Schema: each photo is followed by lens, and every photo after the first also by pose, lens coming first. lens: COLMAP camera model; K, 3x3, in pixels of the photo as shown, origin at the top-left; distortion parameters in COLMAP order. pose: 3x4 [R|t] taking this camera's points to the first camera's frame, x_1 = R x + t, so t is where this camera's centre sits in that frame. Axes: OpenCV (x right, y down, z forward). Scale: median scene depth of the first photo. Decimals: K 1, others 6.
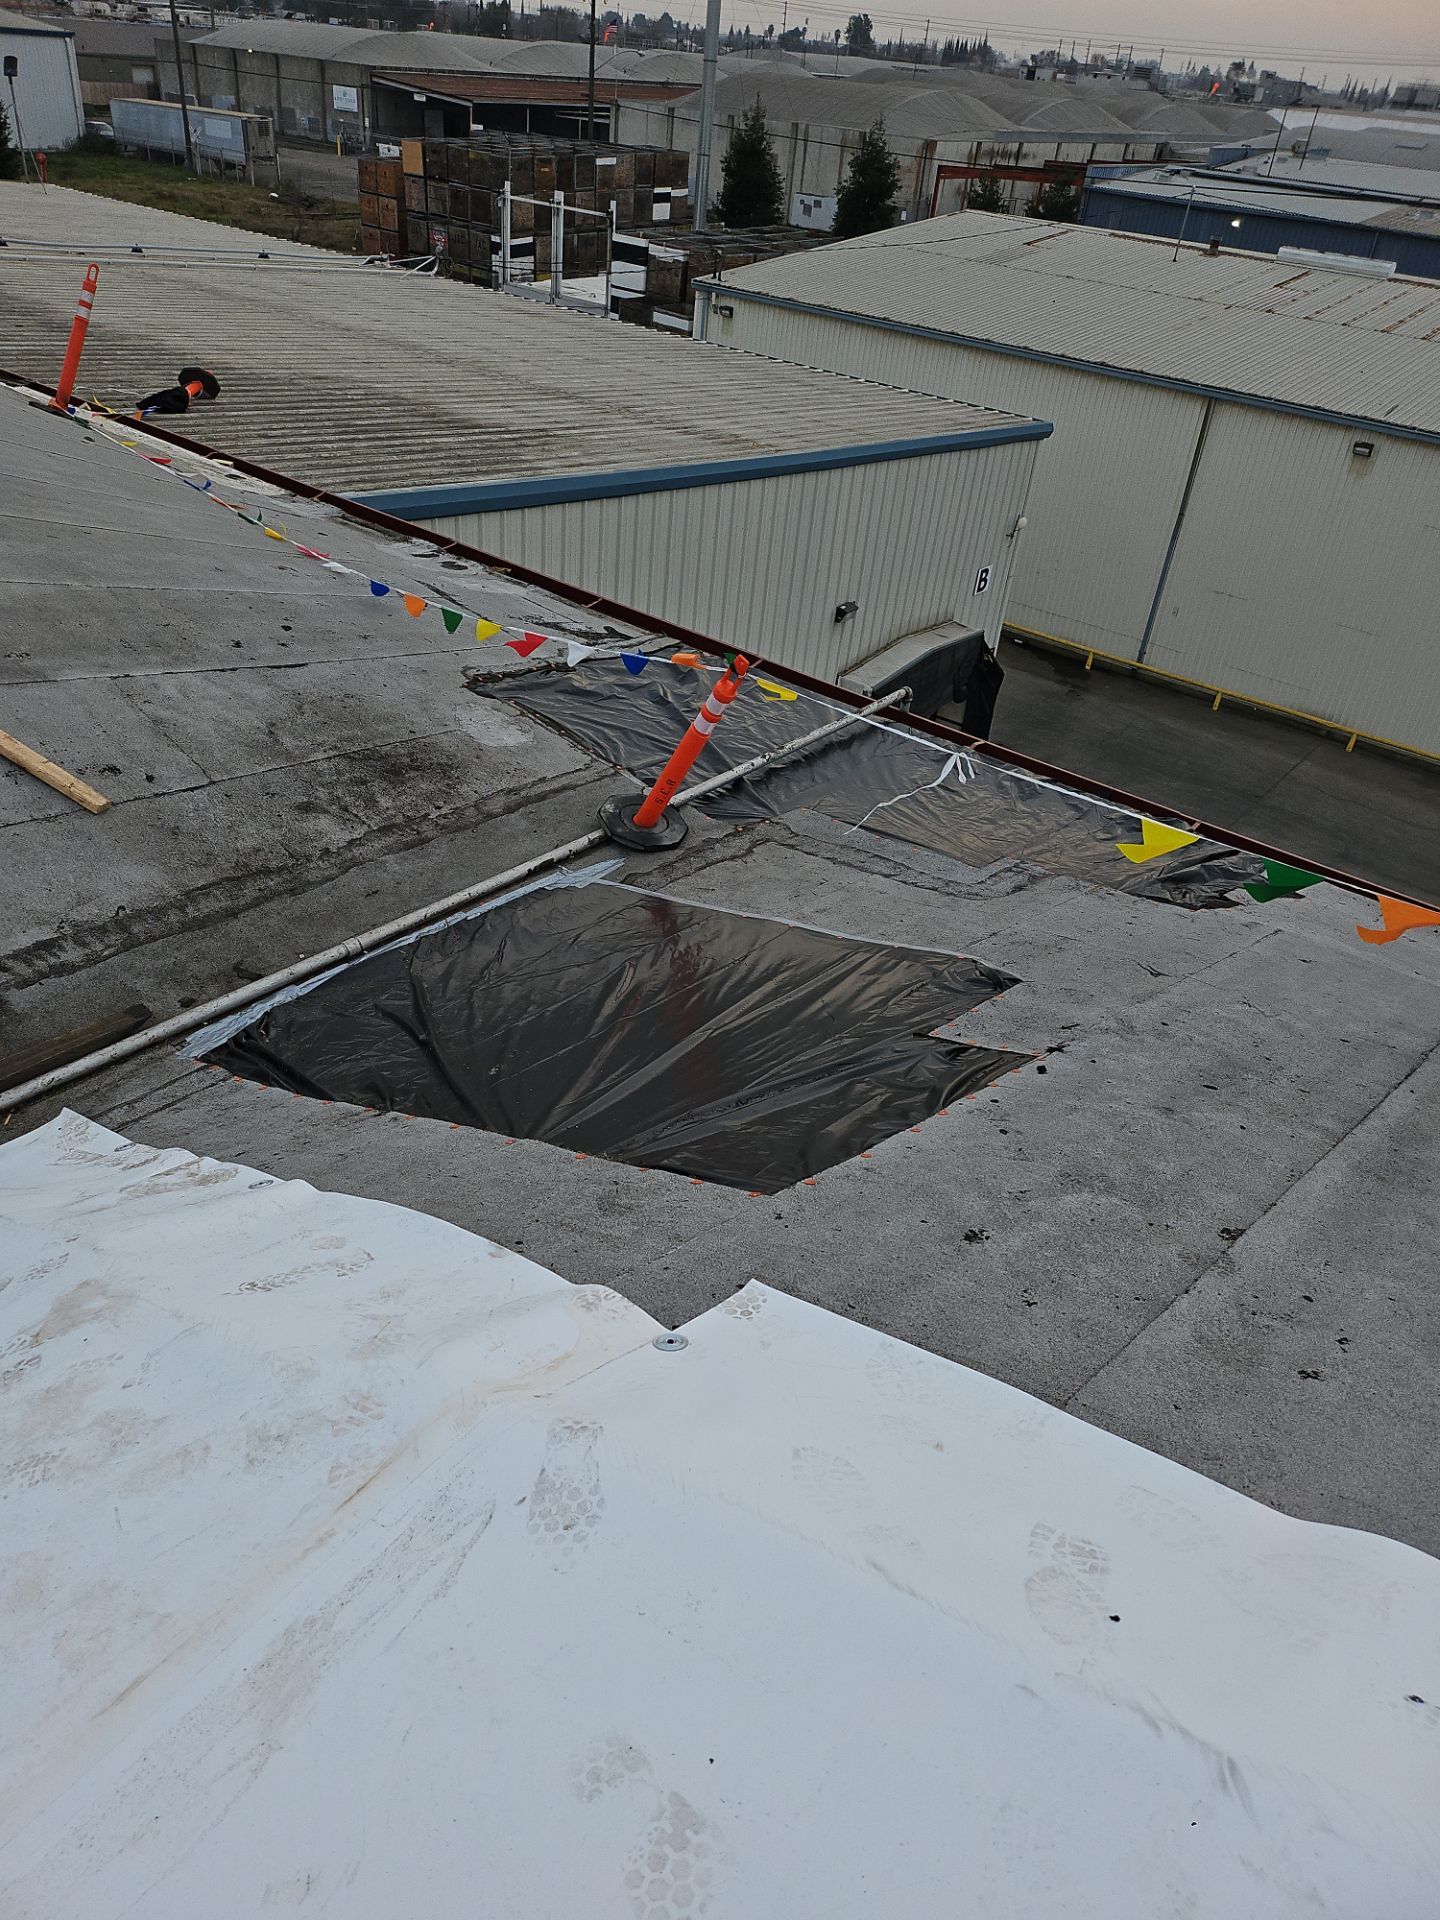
lens RADIAL K [[1304.5, 0, 715.3], [0, 1304.5, 965.1], [0, 0, 1]] dist [0.055857, -0.056057]
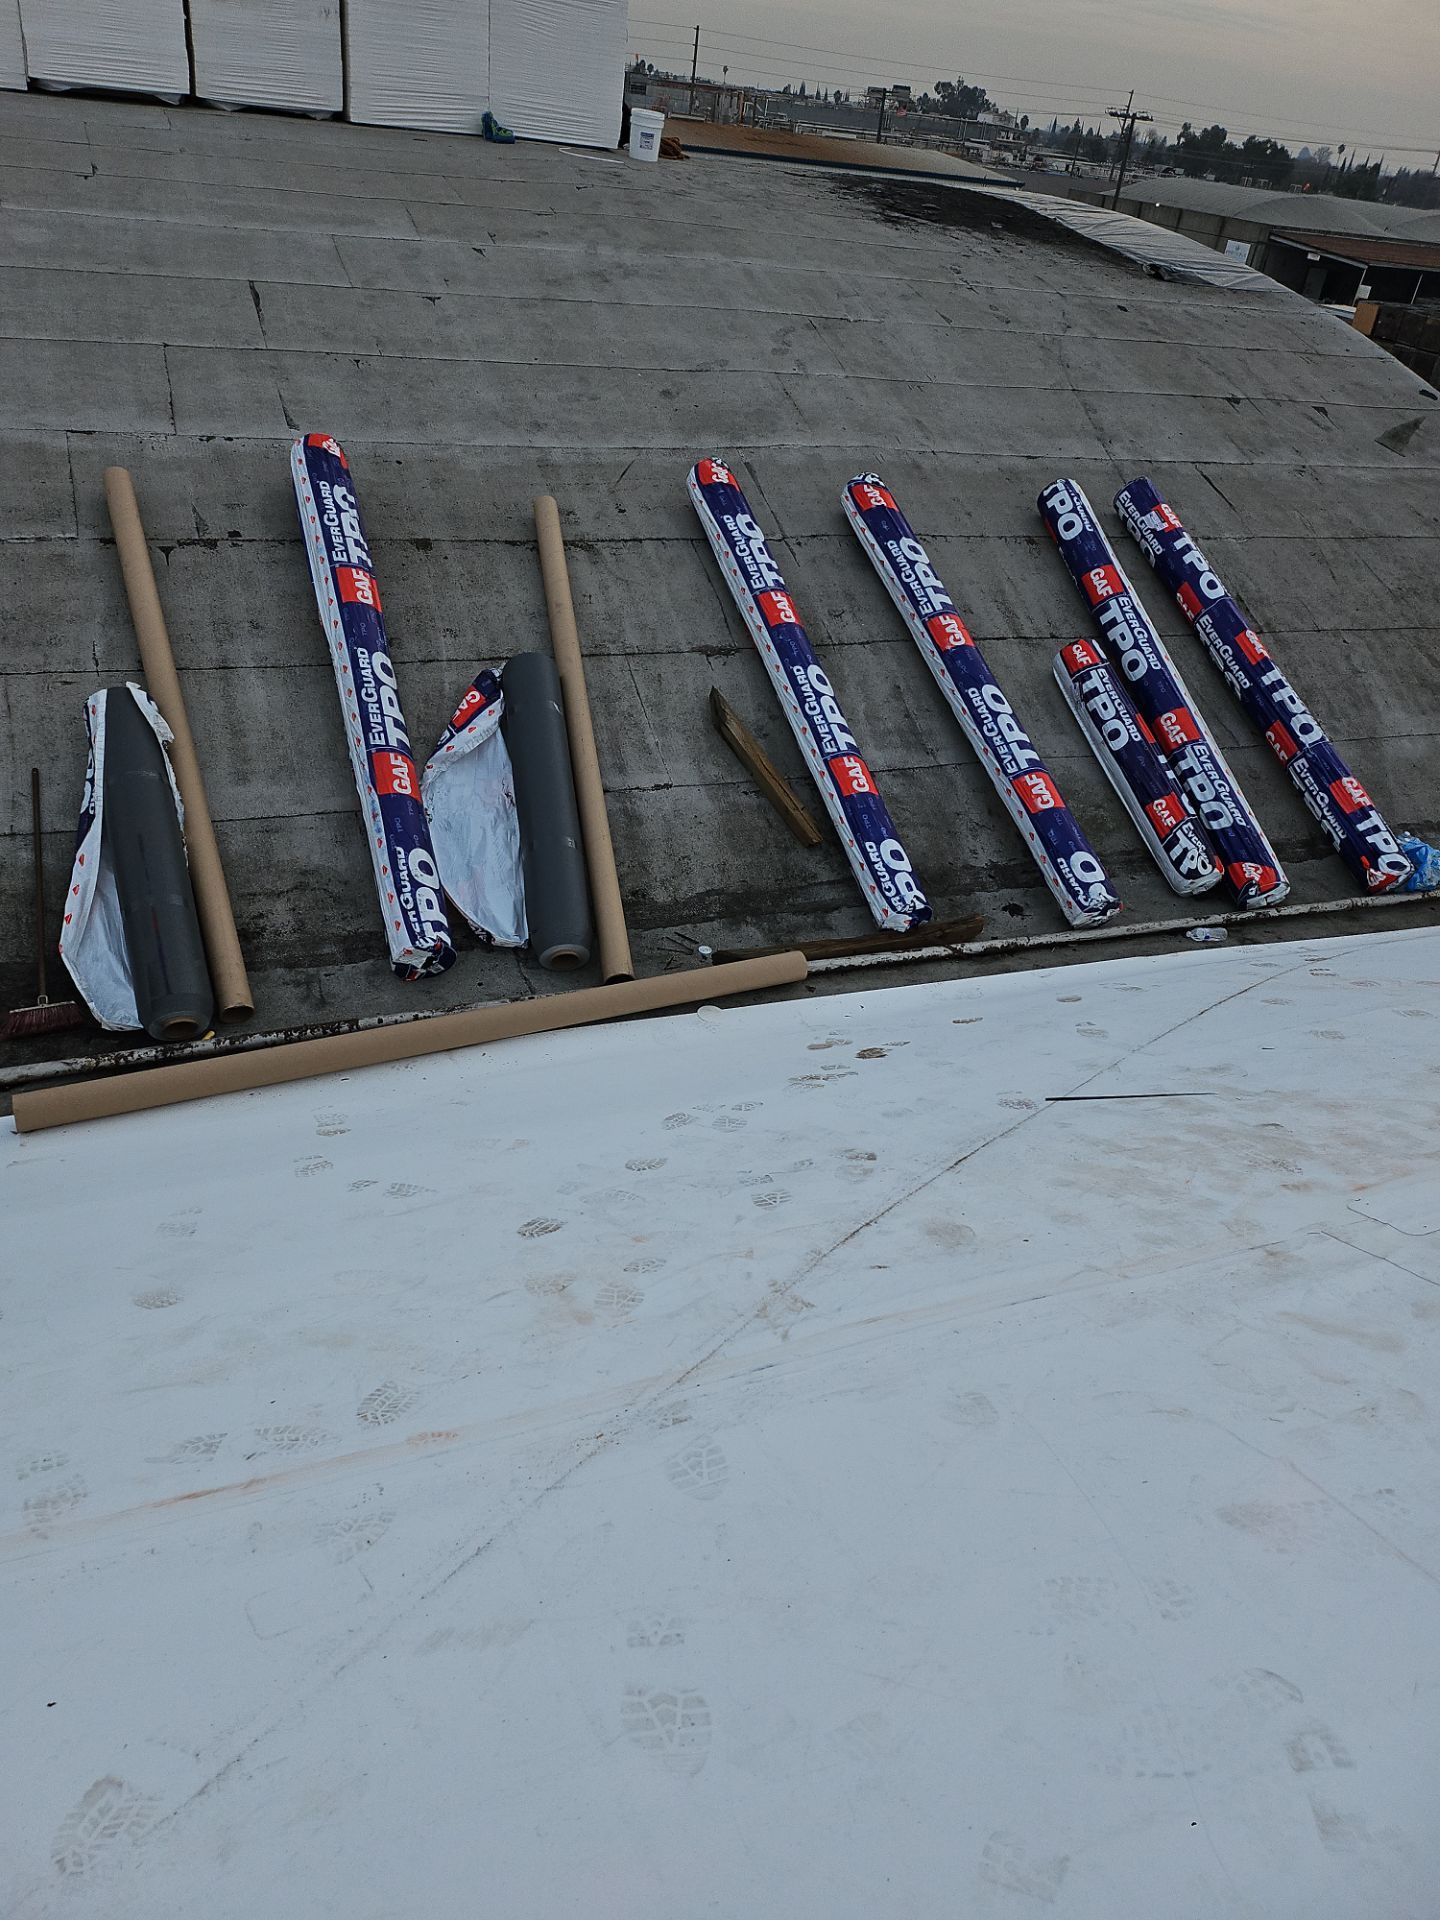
lens RADIAL K [[1304.5, 0, 715.3], [0, 1304.5, 965.1], [0, 0, 1]] dist [0.055857, -0.056057]
pose [[0.867746, 0.282649, -0.408810, -0.081601], [-0.314172, 0.949308, -0.010519, 0.056033], [0.385113, 0.137565, 0.912559, -0.093855]]
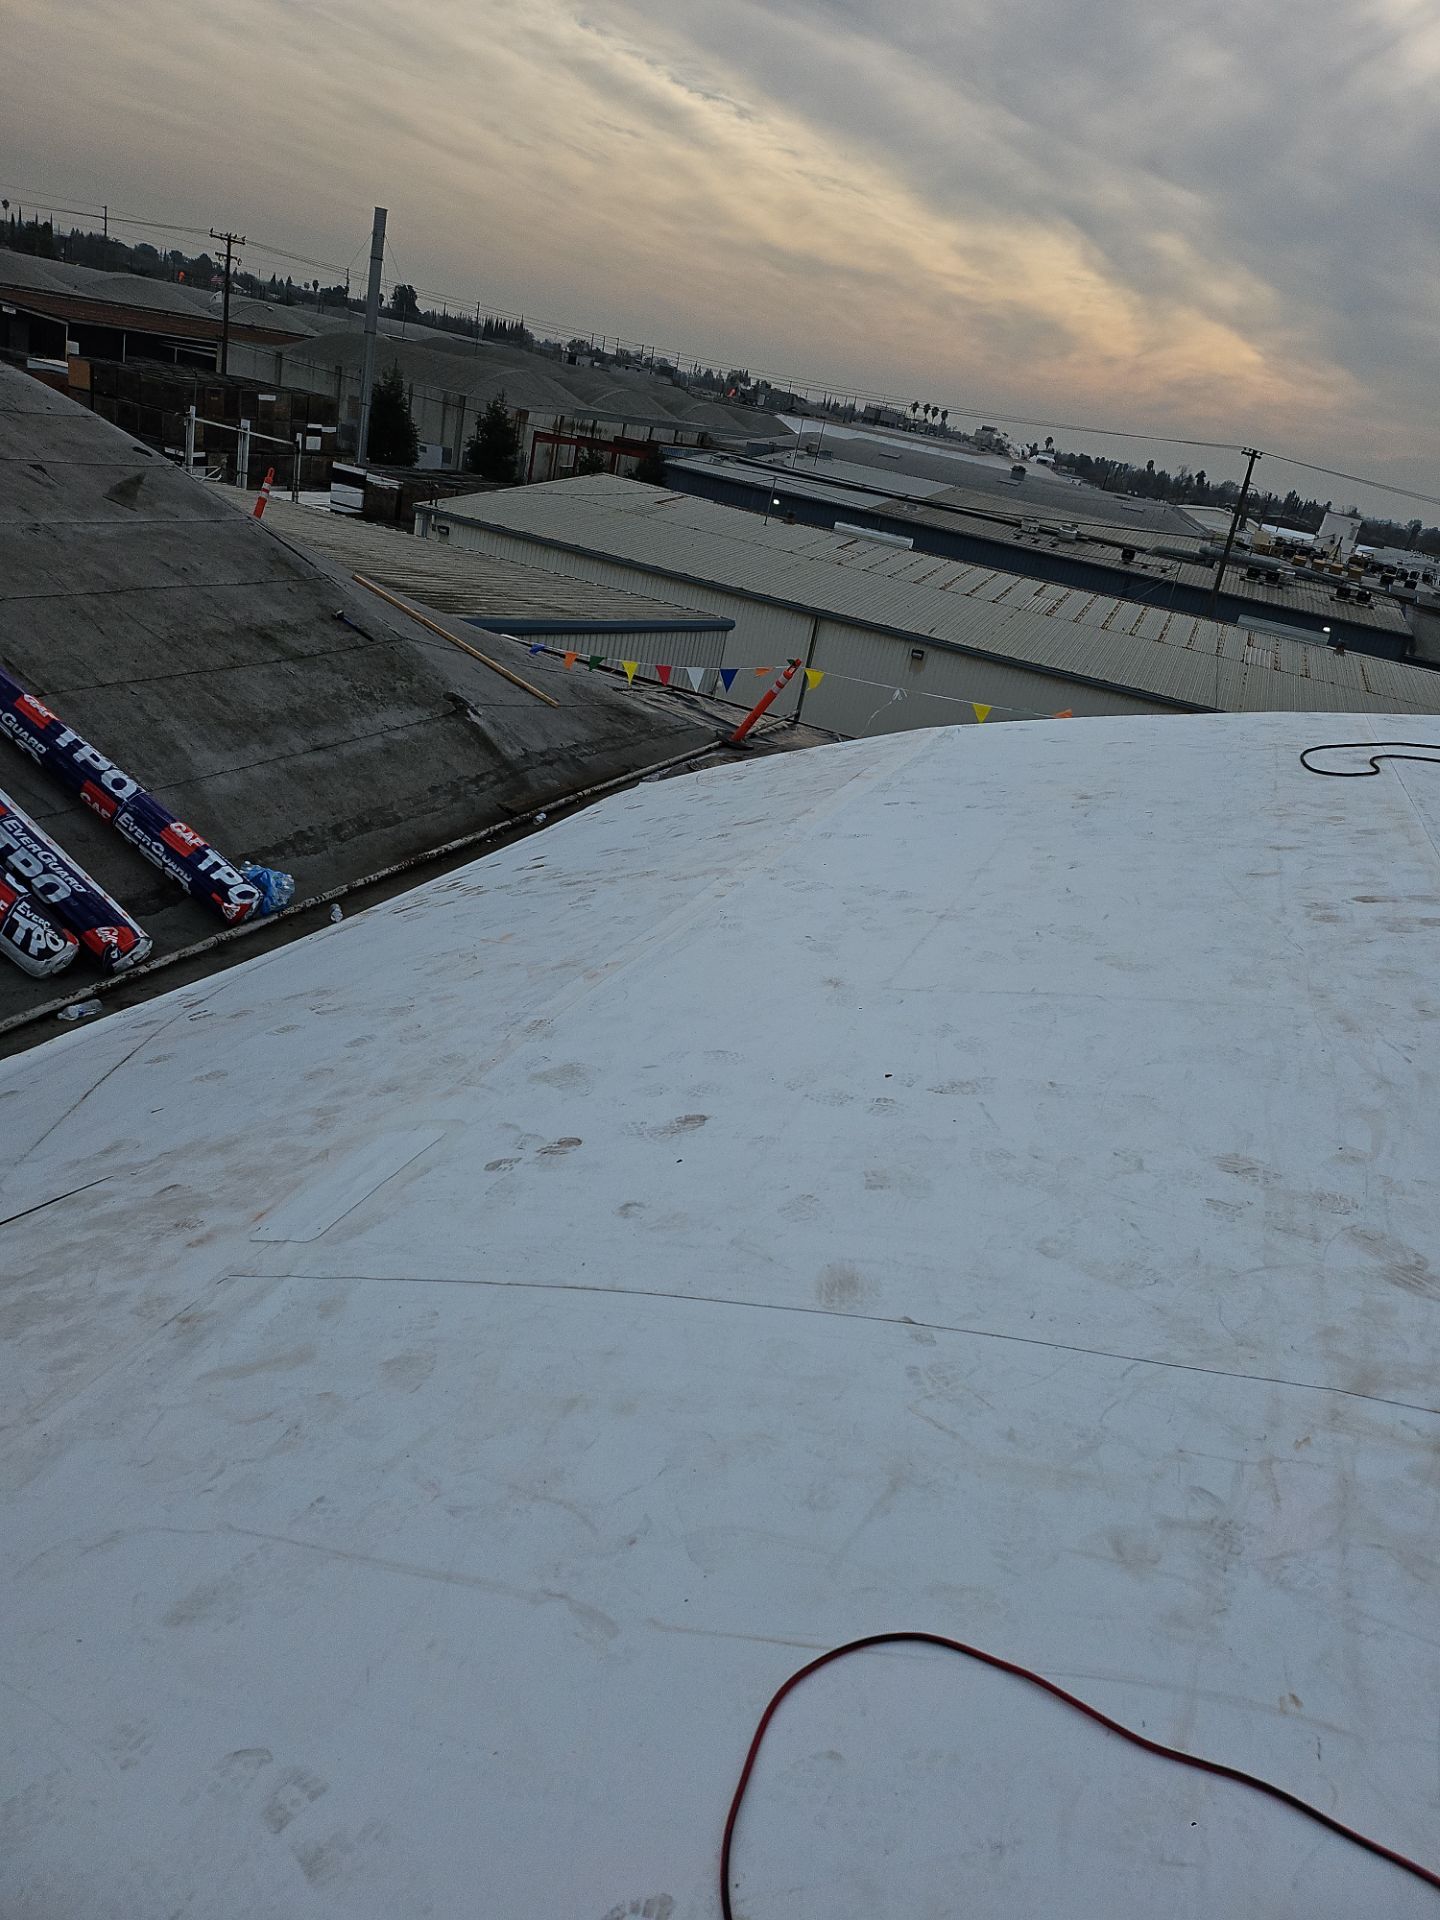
lens RADIAL K [[1304.5, 0, 715.3], [0, 1304.5, 965.1], [0, 0, 1]] dist [0.055857, -0.056057]
pose [[0.946995, -0.021641, 0.320517, -0.074095], [0.070458, 0.987427, -0.141505, 0.053336], [-0.313425, 0.156587, 0.936614, -0.092914]]
